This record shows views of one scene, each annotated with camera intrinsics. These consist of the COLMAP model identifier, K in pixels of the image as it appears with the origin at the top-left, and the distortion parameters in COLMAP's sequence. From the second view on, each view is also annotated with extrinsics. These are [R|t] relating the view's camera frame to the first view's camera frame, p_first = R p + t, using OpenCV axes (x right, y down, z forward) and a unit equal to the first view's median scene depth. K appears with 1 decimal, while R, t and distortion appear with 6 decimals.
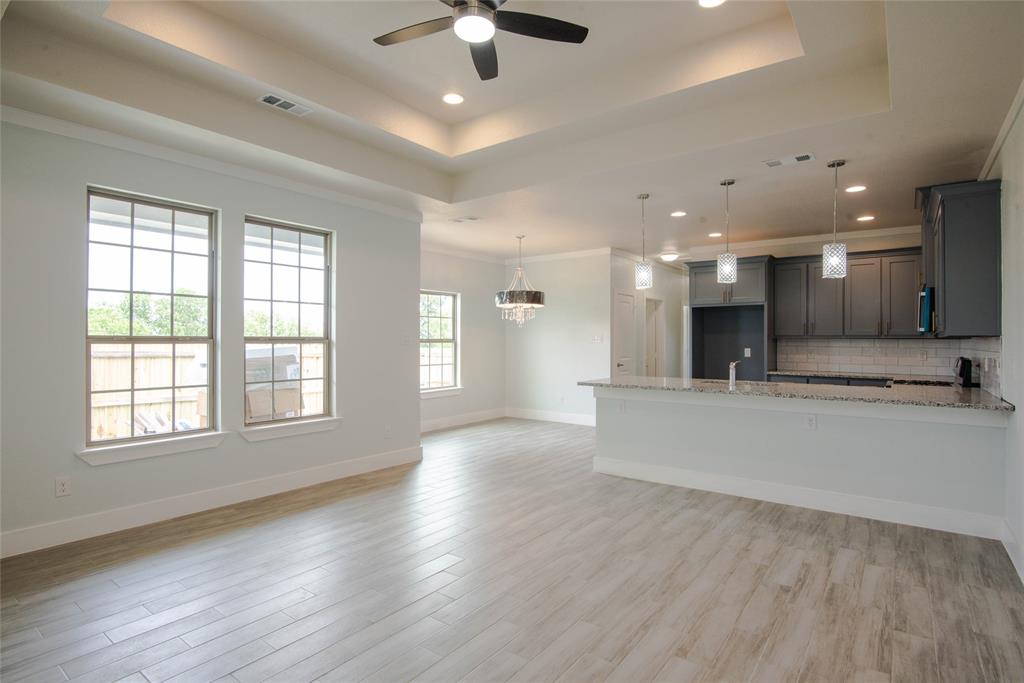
lens RADIAL K [[523.5, 0, 508.9], [0, 523.5, 337.0], [0, 0, 1]] dist [-0.017997, 0.001345]
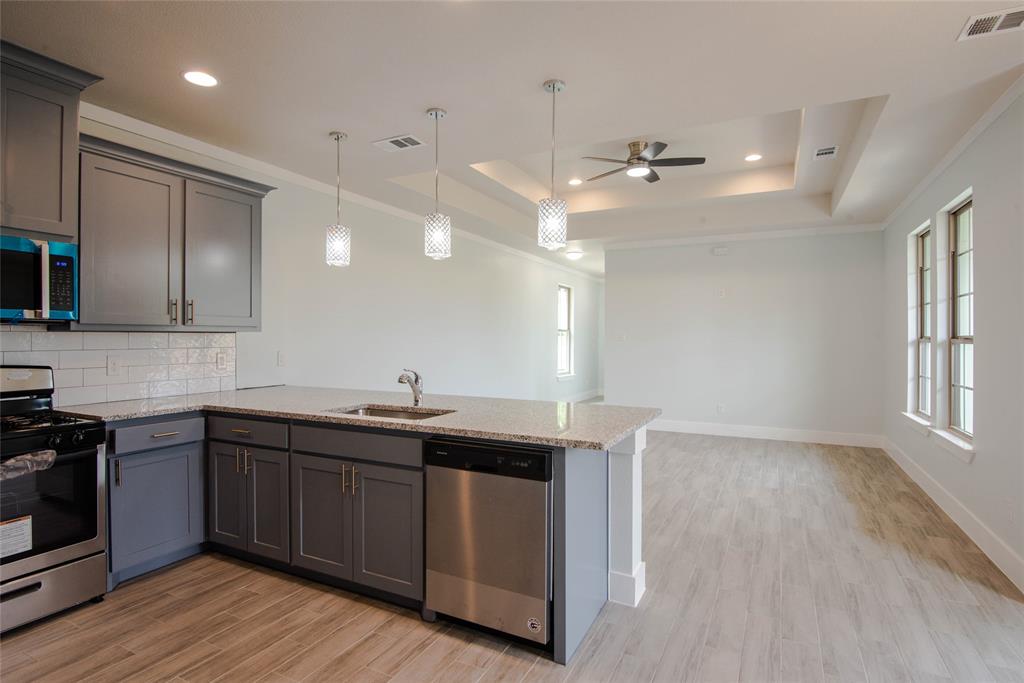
lens RADIAL K [[523.5, 0, 511.1], [0, 523.5, 340.1], [0, 0, 1]] dist [-0.017997, 0.001345]
pose [[-0.983071, -0.005457, -0.183143, 0.318912], [-0.005003, 0.999983, -0.002942, 0.008430], [0.183156, -0.001976, -0.983082, 1.213126]]
